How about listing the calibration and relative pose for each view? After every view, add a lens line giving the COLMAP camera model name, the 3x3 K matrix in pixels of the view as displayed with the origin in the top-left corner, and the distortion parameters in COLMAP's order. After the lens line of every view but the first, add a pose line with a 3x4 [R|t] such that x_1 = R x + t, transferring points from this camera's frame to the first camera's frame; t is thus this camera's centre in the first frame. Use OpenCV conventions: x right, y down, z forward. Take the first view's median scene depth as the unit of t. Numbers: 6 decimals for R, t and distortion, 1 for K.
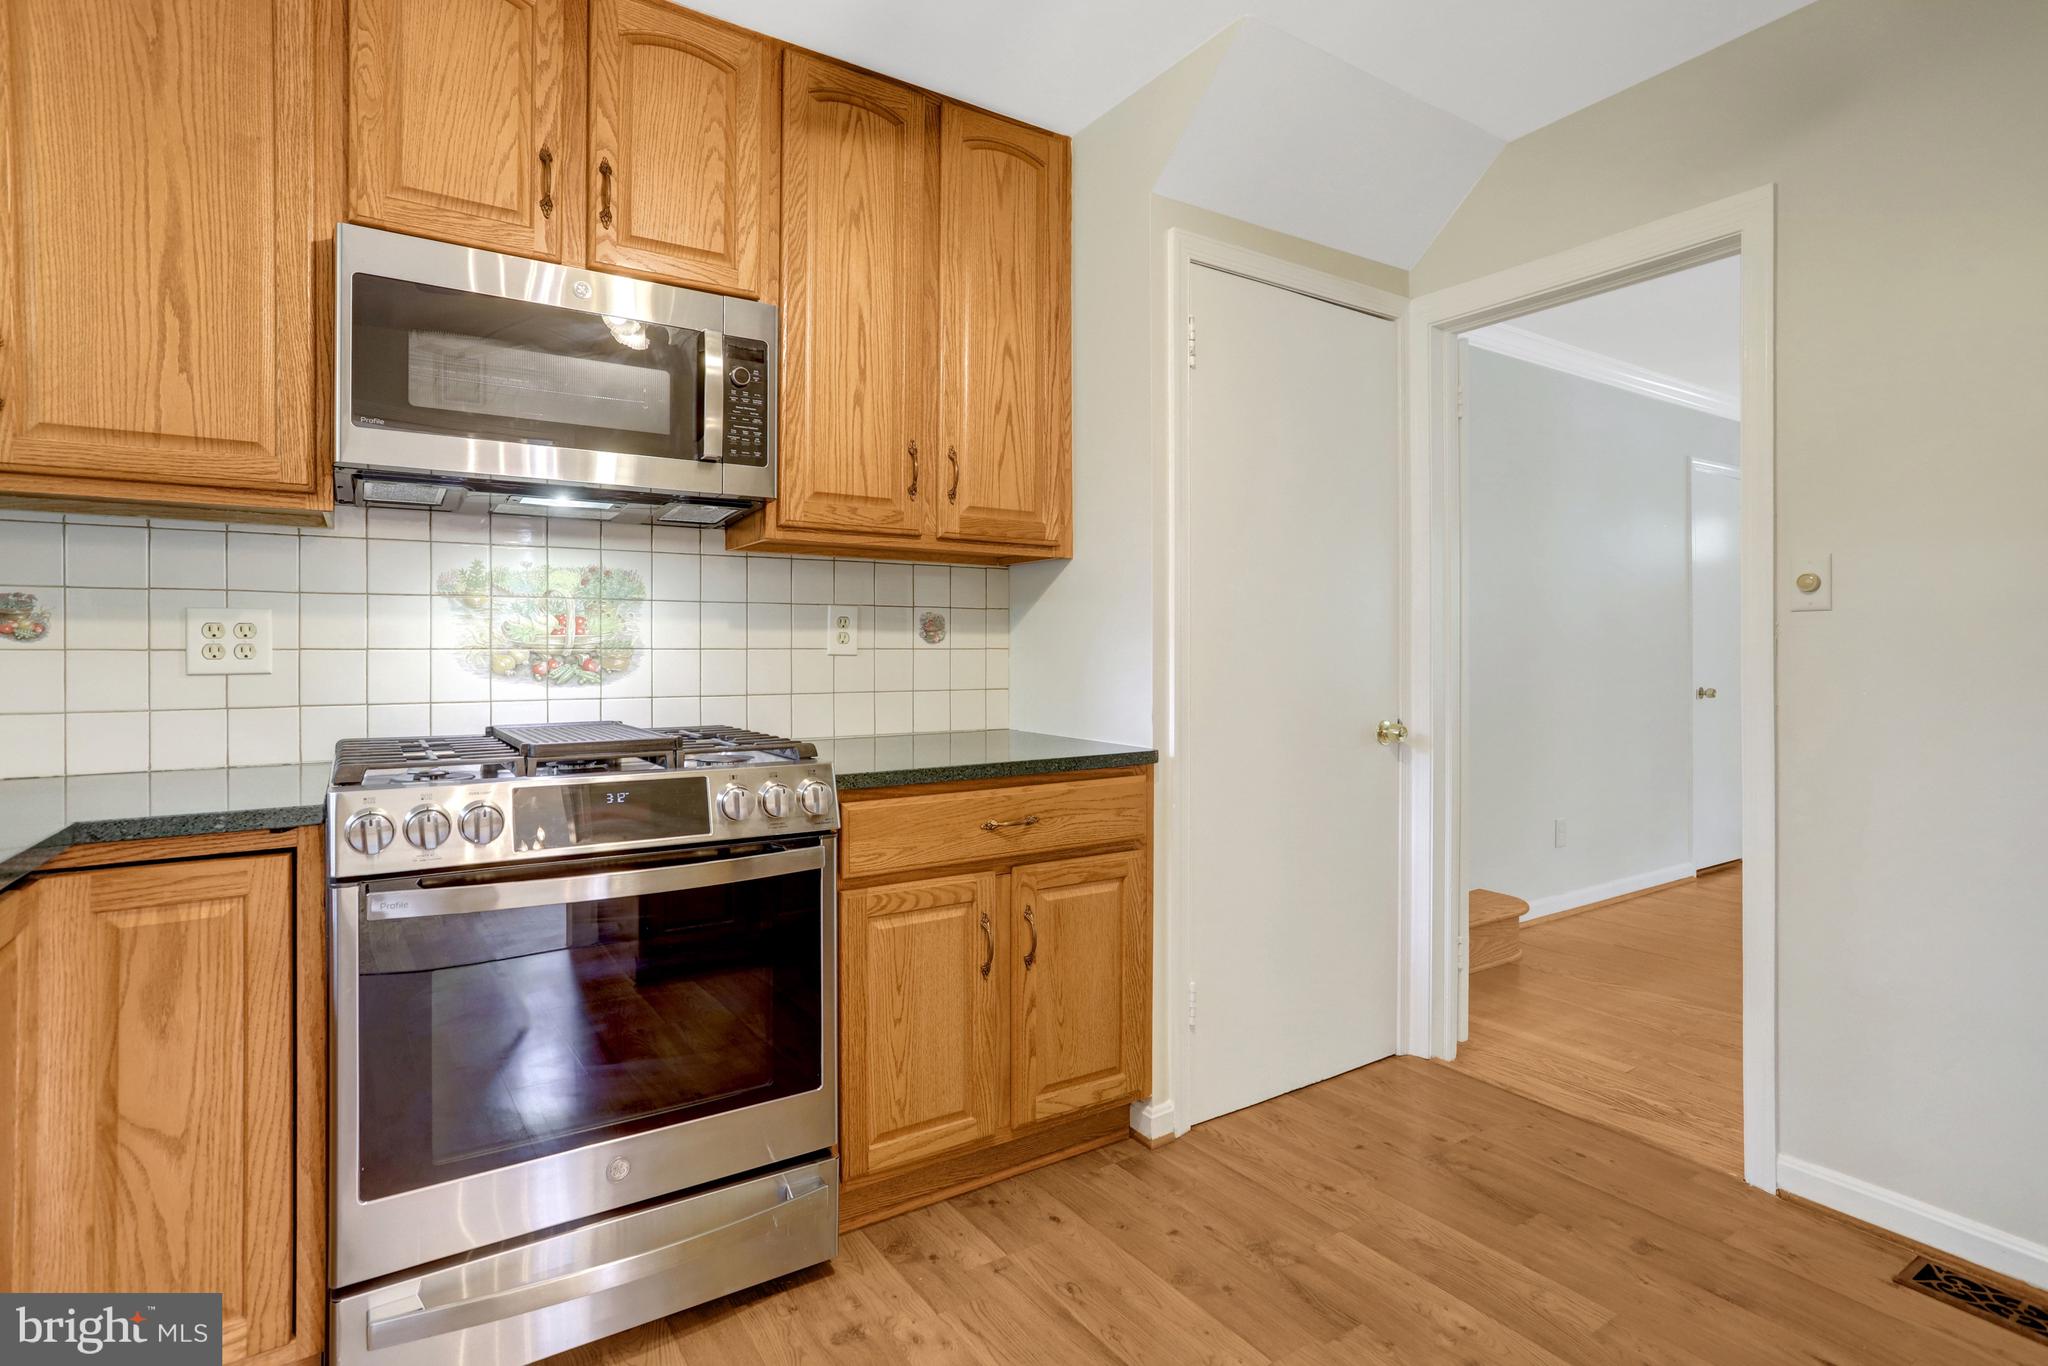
lens RADIAL K [[1037.4, 0, 1023.0], [0, 1037.4, 646.8], [0, 0, 1]] dist [-0.047955, 0.000207]
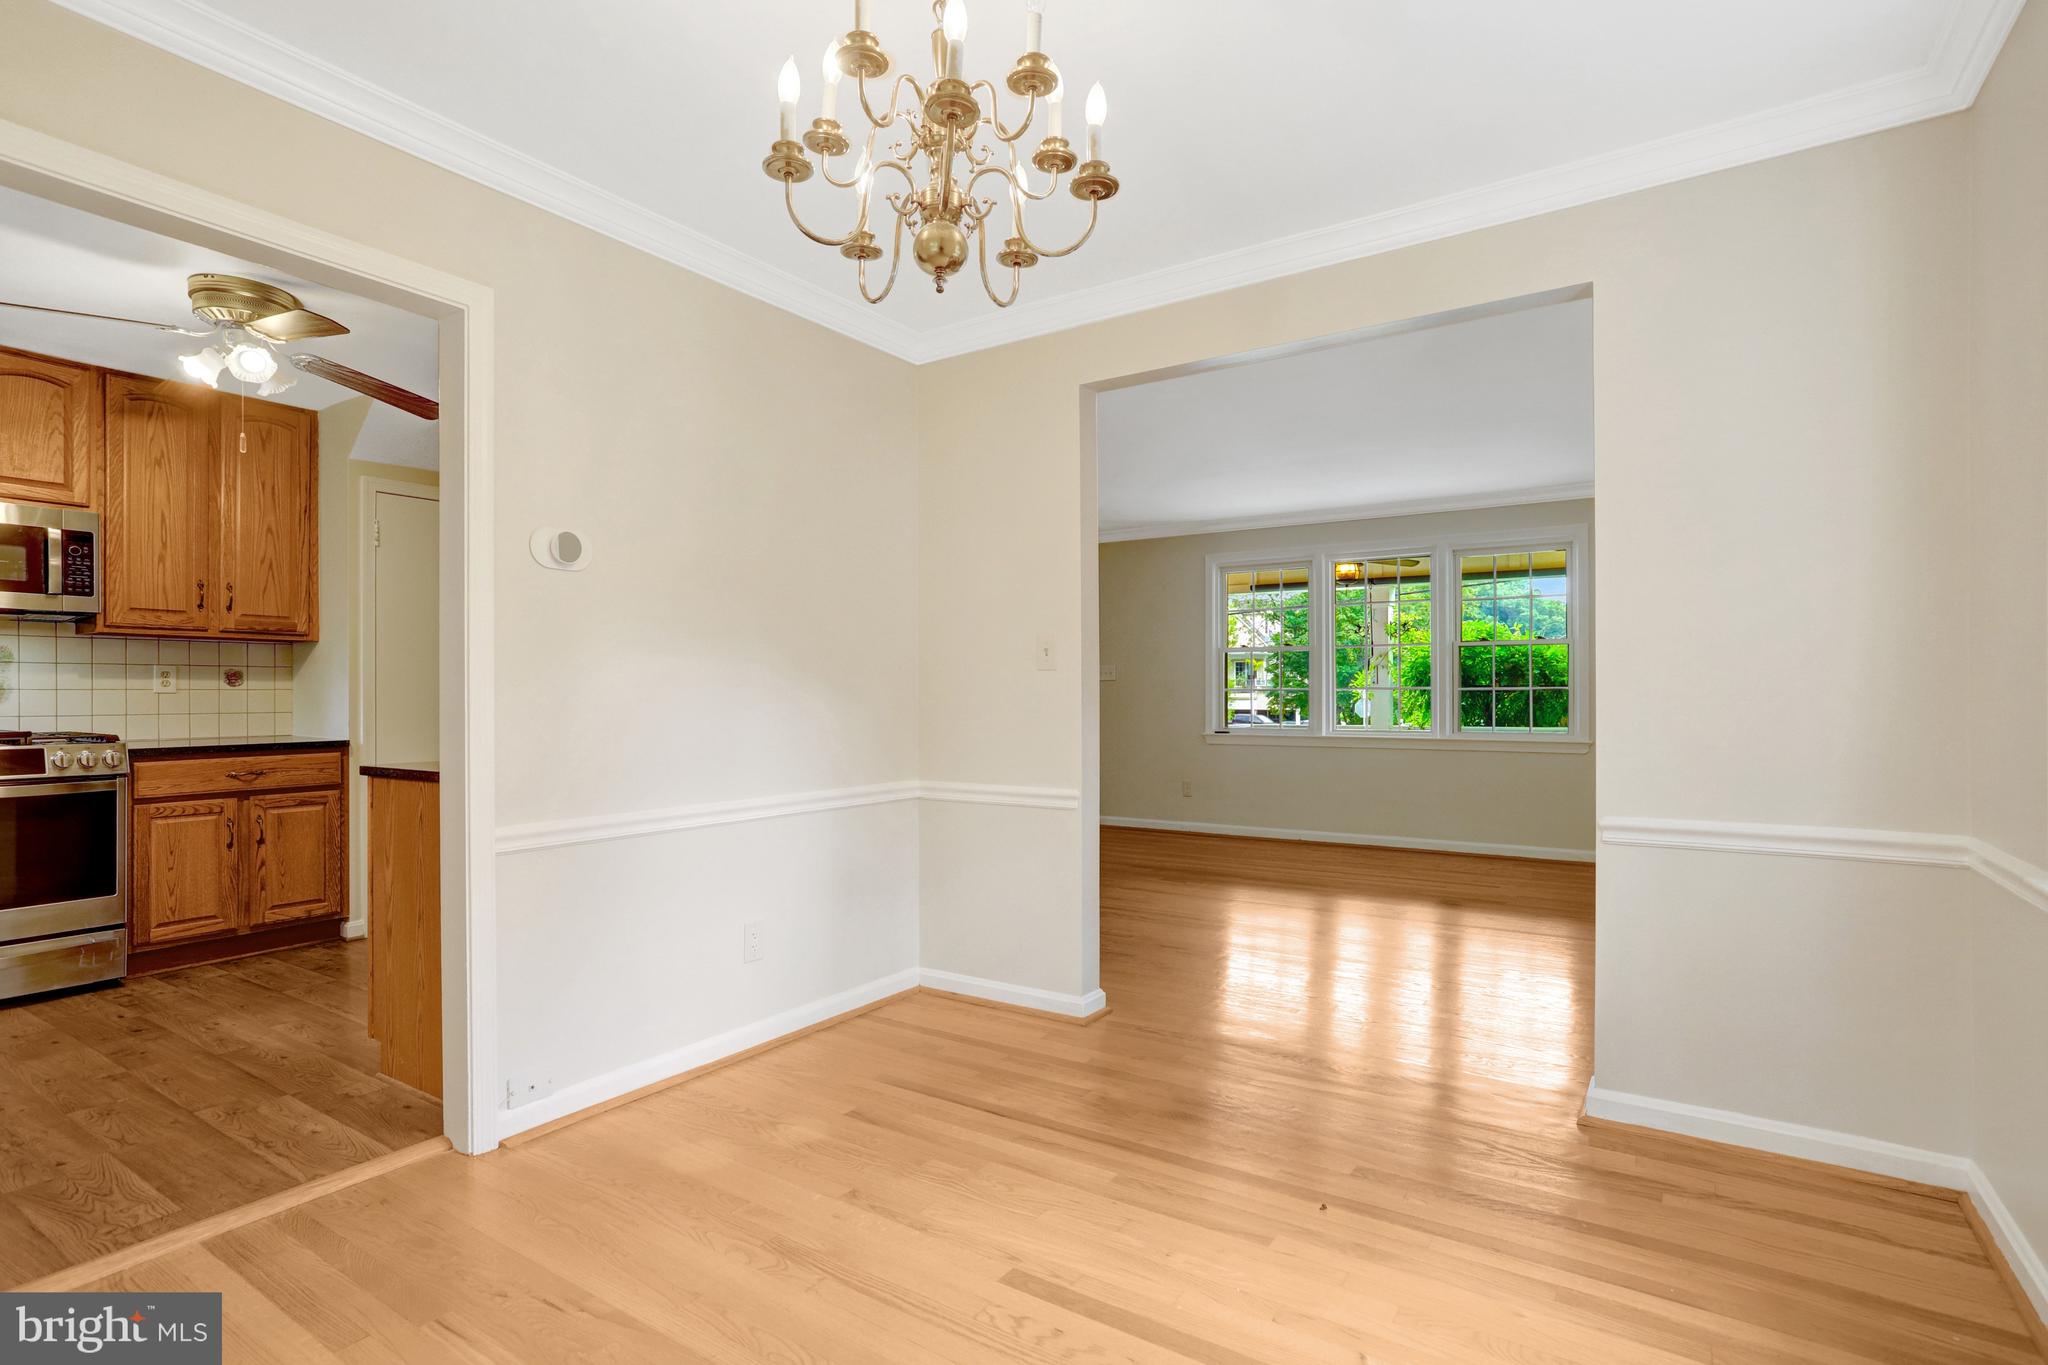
lens RADIAL K [[1027.1, 0, 1015.0], [0, 1027.1, 691.0], [0, 0, 1]] dist [-0.043108, 0.028925]
pose [[0.922560, -0.001023, 0.385852, 0.598765], [0.000828, 0.999999, 0.000672, 0.005194], [-0.385852, -0.000301, 0.922561, -1.385422]]
